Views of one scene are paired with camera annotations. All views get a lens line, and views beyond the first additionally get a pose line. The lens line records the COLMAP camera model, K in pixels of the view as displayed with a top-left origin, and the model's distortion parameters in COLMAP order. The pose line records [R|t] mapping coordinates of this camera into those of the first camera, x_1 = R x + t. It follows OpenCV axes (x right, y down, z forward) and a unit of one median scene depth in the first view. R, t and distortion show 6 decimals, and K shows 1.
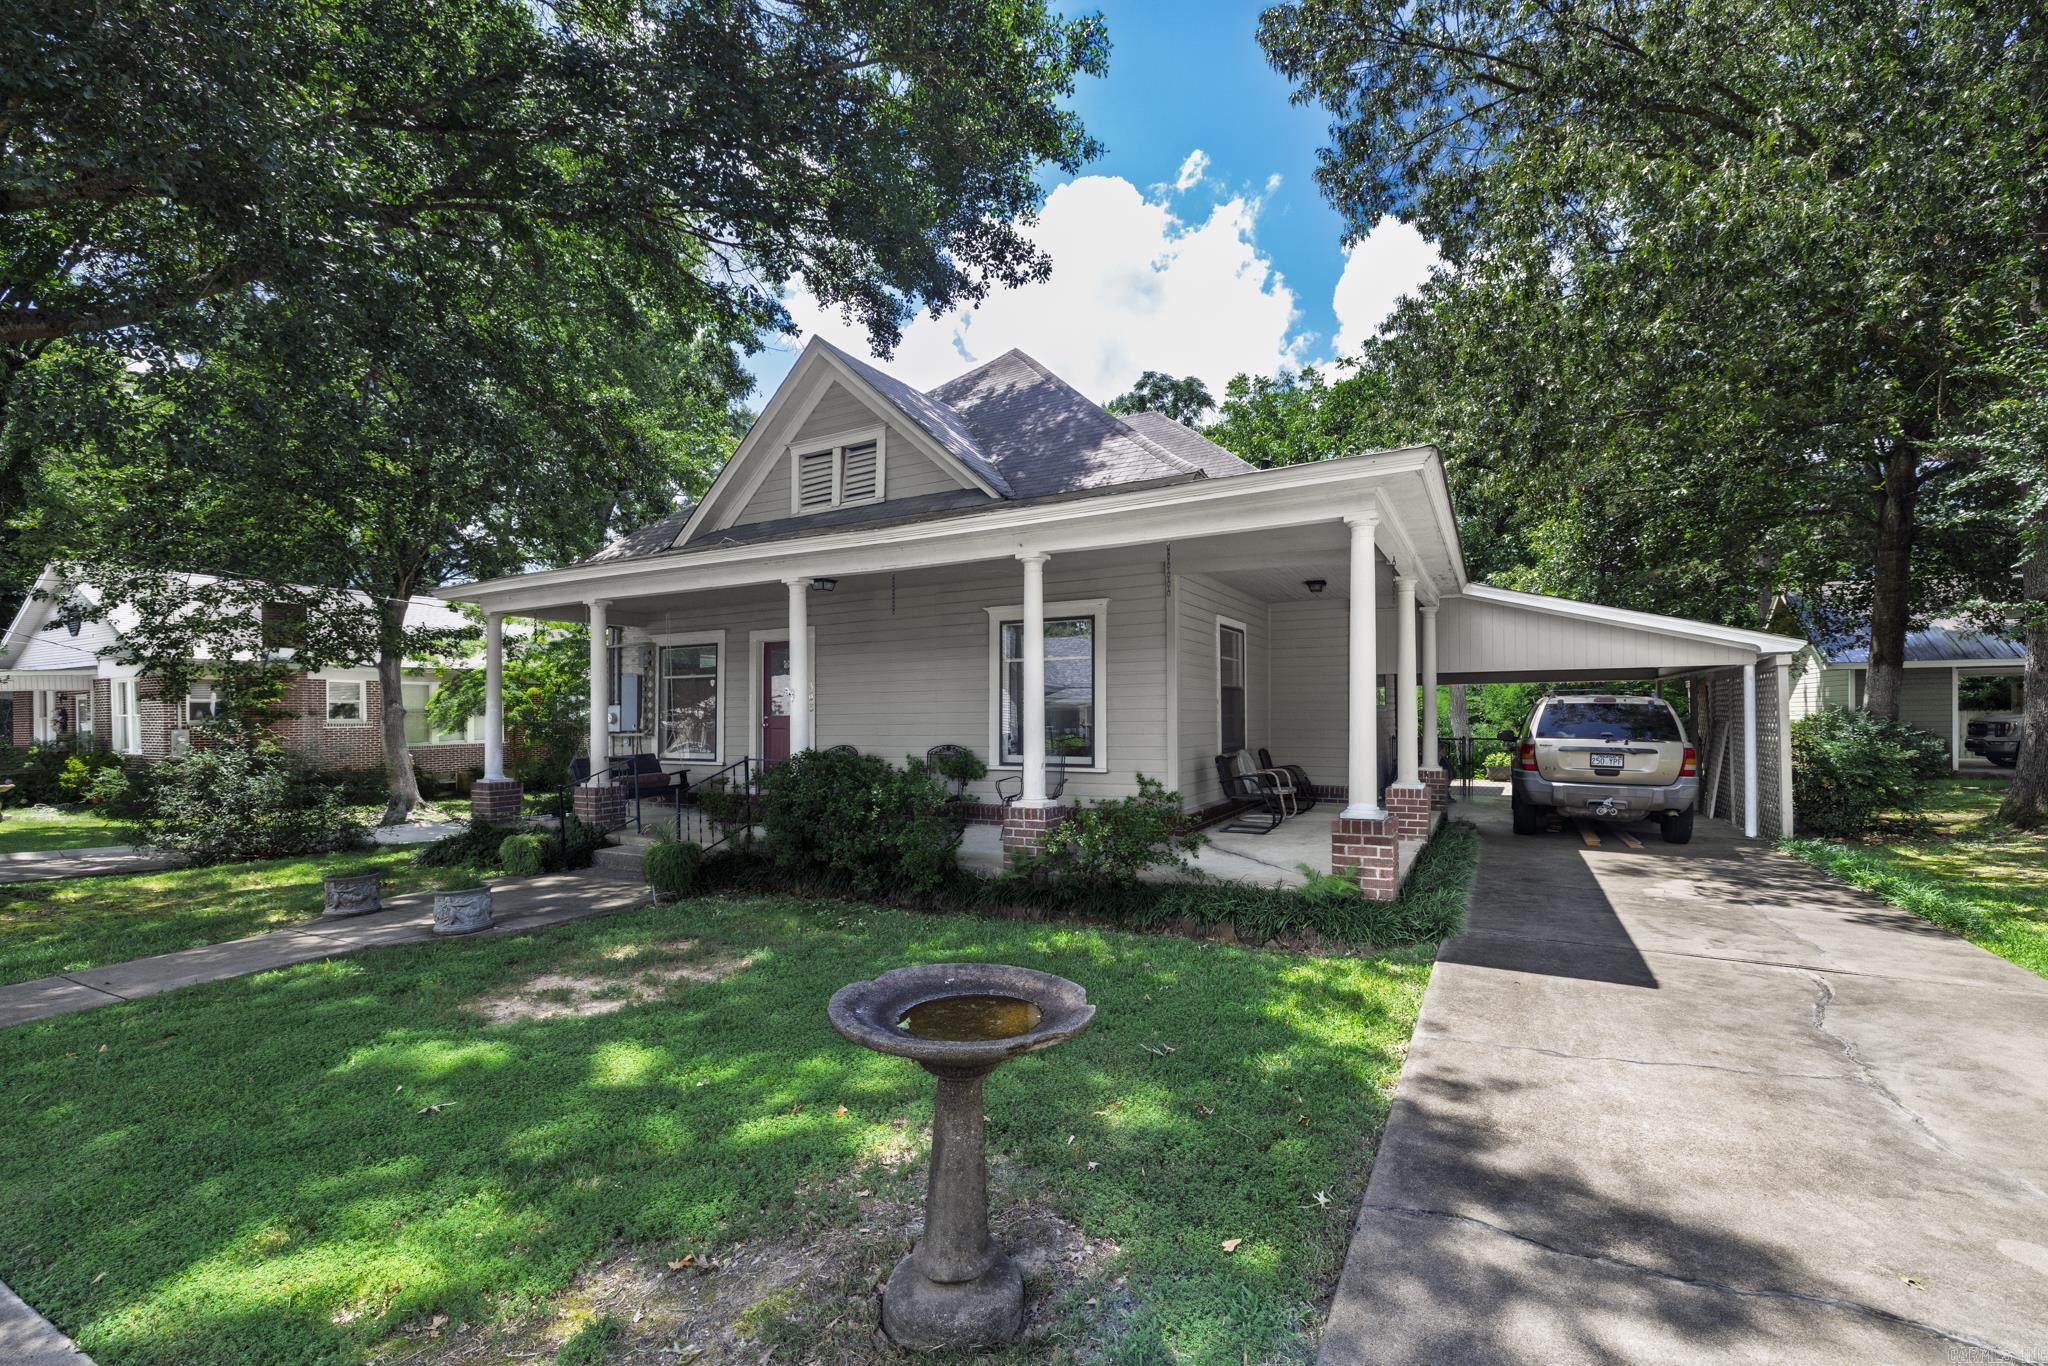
lens RADIAL K [[849.8, 0, 1051.7], [0, 849.8, 712.1], [0, 0, 1]] dist [0.000009, 0.000020]
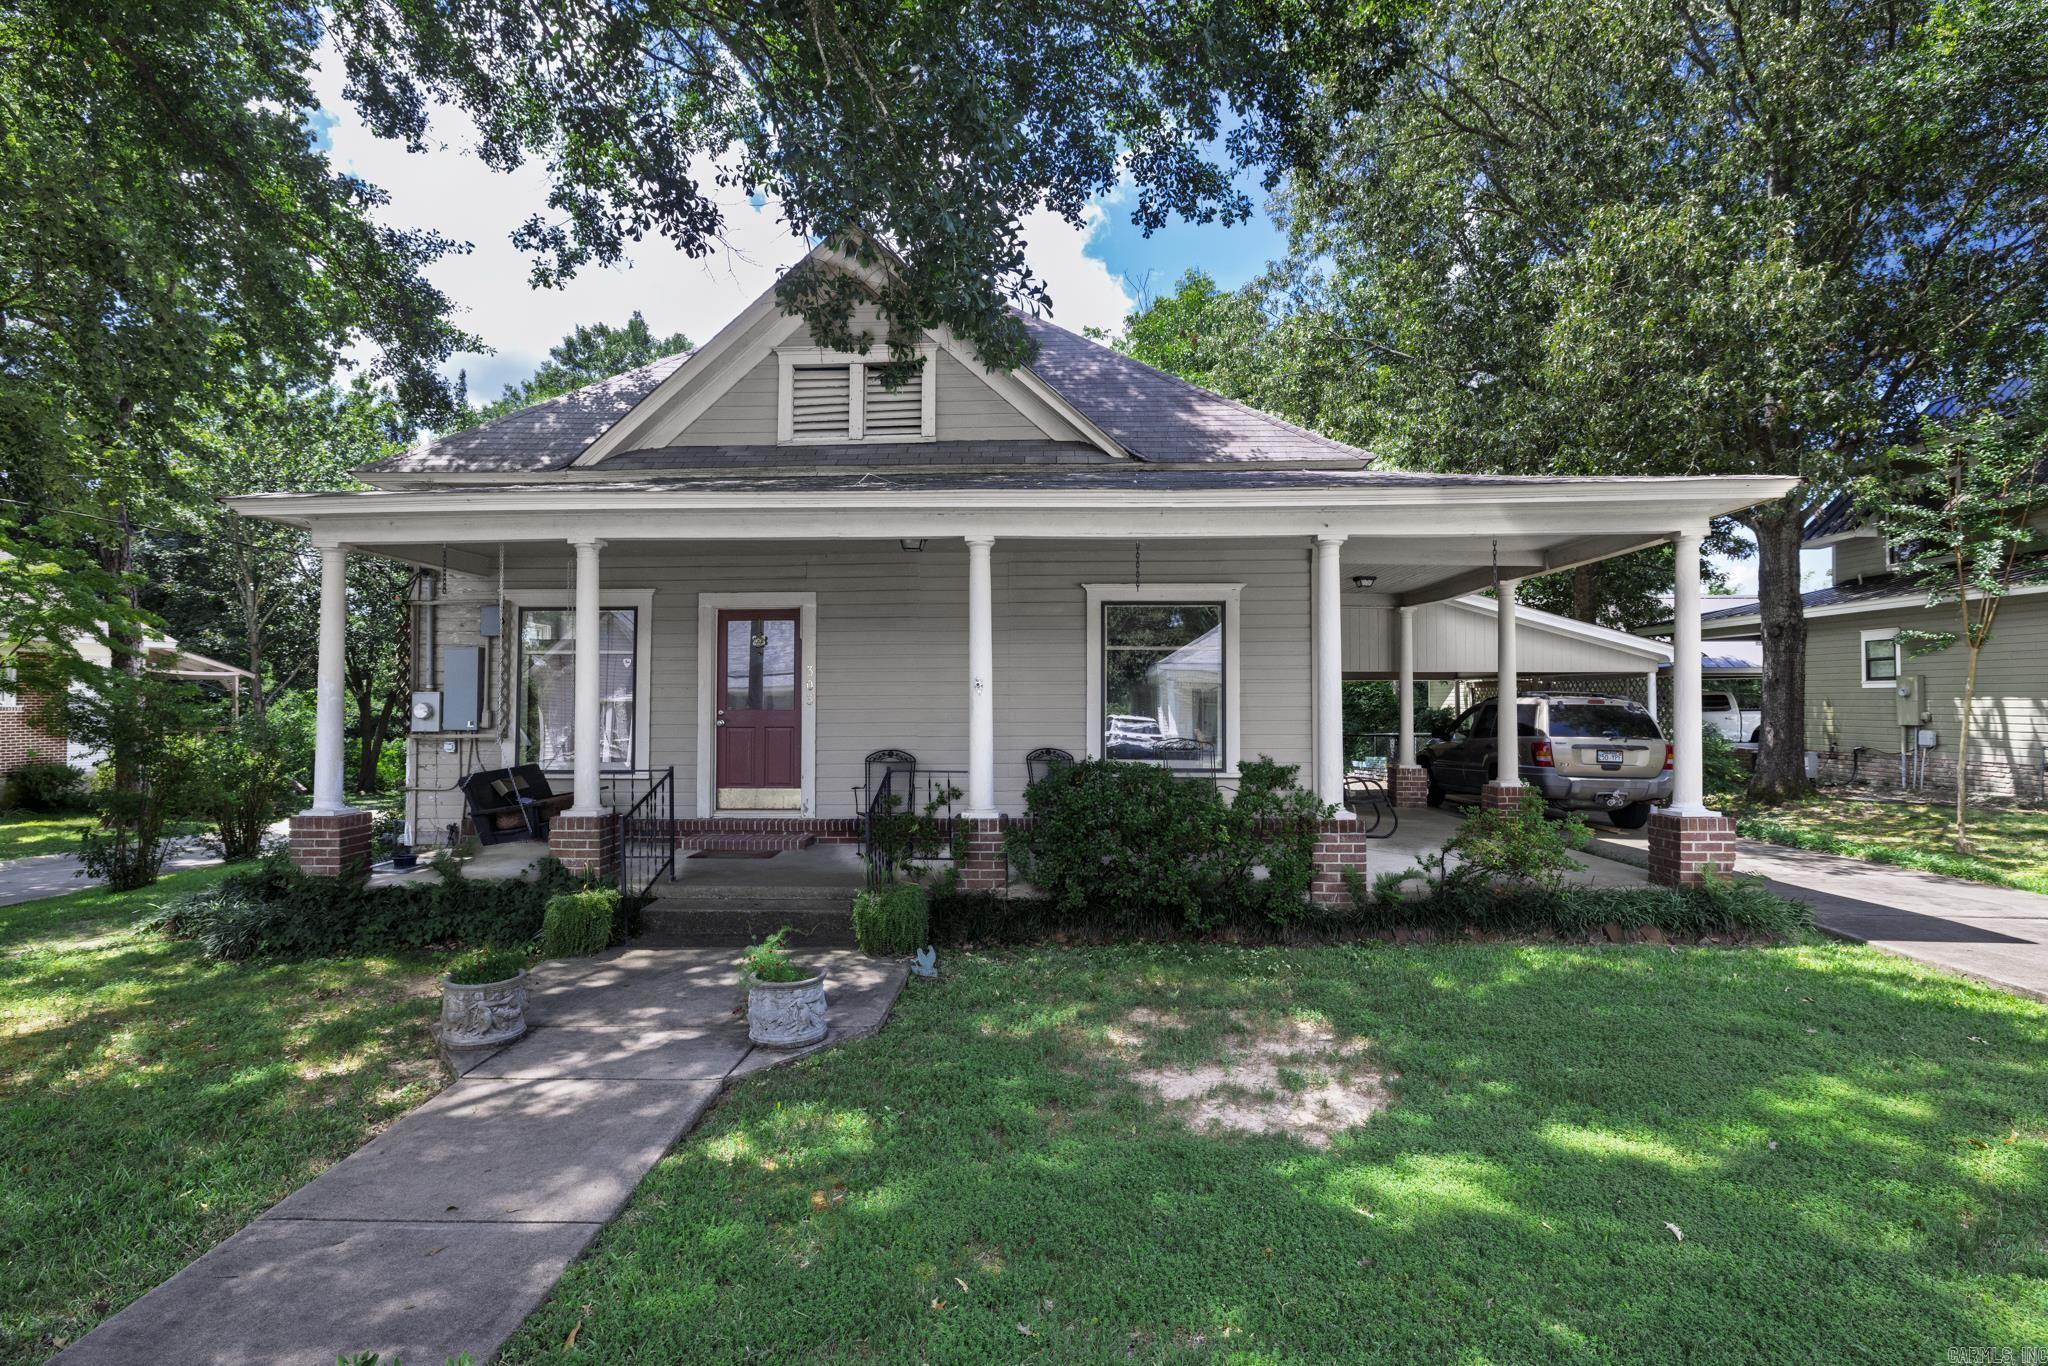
lens RADIAL K [[988.5, 0, 1022.5], [0, 988.5, 686.7], [0, 0, 1]] dist [-0.006431, -0.000369]
pose [[0.906312, 0.016452, 0.422288, -0.587091], [-0.009867, 0.999793, -0.017775, -0.003984], [-0.422494, 0.011943, 0.906287, 0.152303]]
